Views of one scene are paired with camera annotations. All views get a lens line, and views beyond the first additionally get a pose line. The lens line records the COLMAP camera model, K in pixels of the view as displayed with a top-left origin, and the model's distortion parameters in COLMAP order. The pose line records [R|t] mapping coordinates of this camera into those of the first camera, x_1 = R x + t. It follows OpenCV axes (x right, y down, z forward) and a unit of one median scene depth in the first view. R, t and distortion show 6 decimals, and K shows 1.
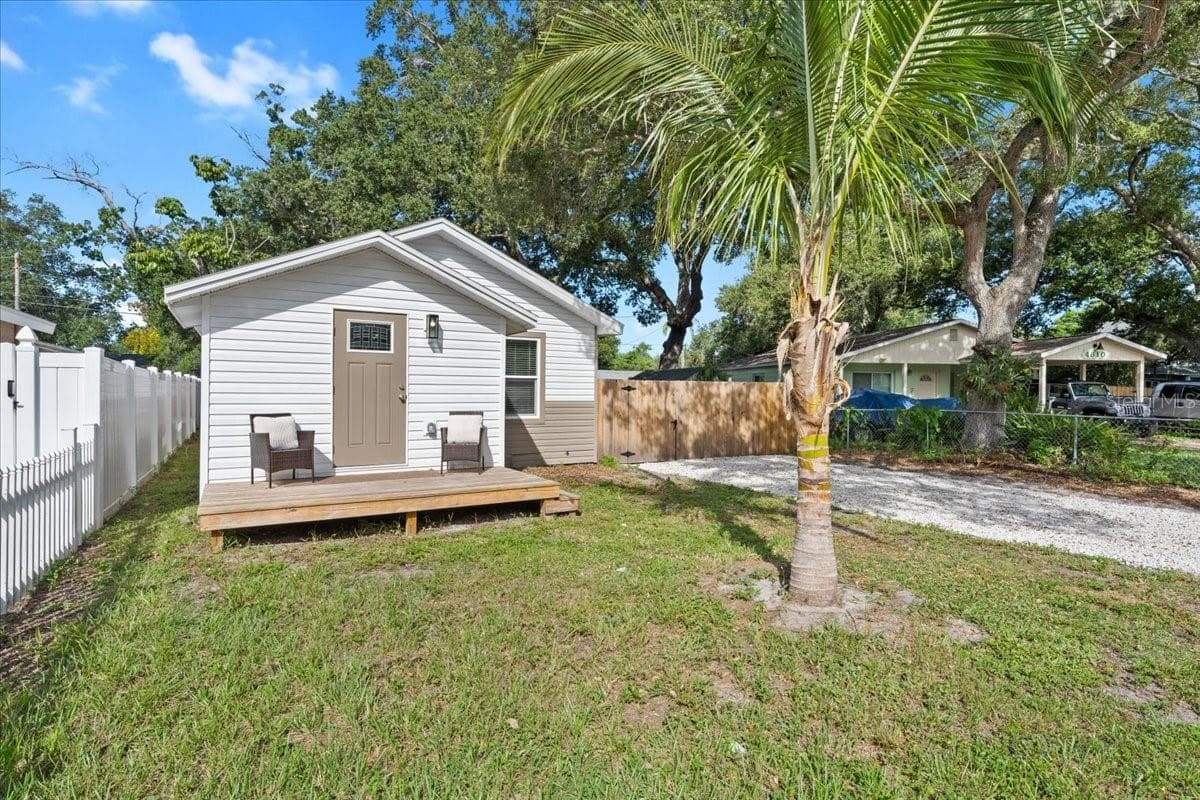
lens RADIAL K [[594.9, 0, 597.2], [0, 594.9, 398.2], [0, 0, 1]] dist [-0.000691, 0.000151]
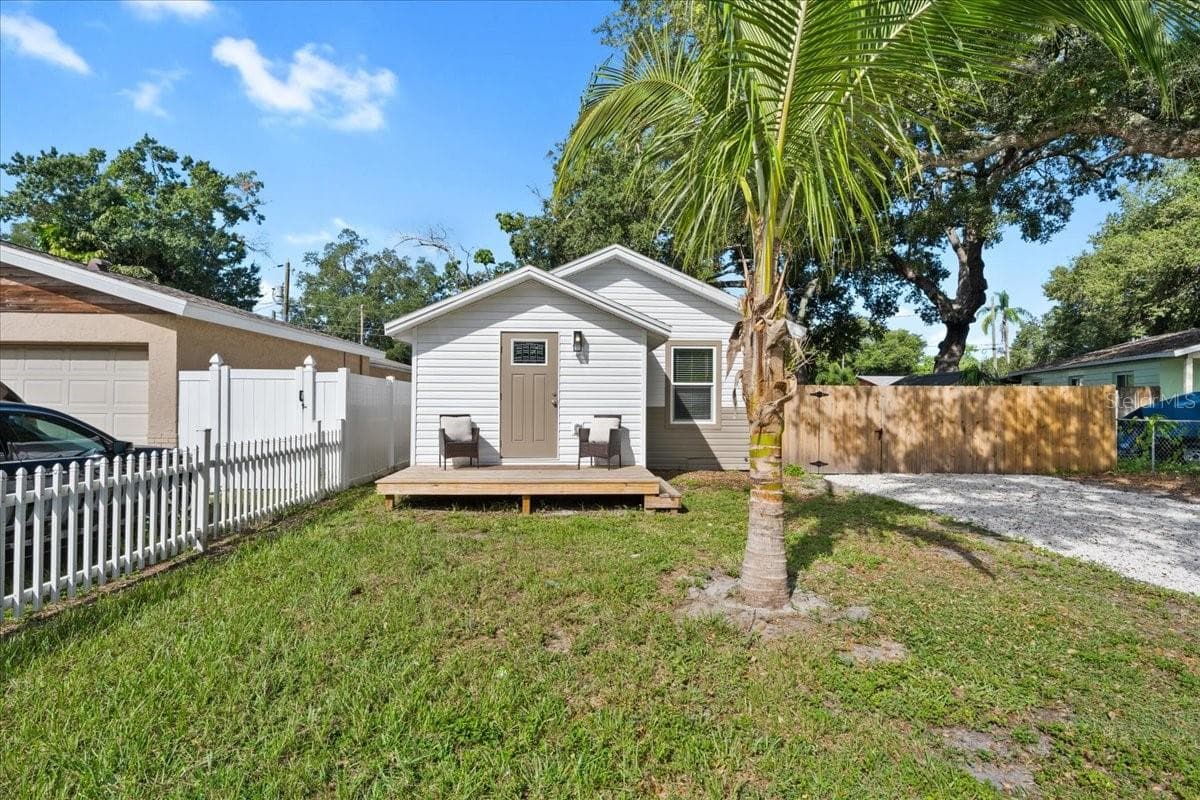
lens RADIAL K [[594.9, 0, 597.2], [0, 594.9, 398.2], [0, 0, 1]] dist [-0.000691, 0.000151]
pose [[0.878249, -0.005862, -0.478167, 0.195863], [-0.002103, 0.999868, -0.016119, 0.006014], [0.478198, 0.015162, 0.878121, -0.001548]]
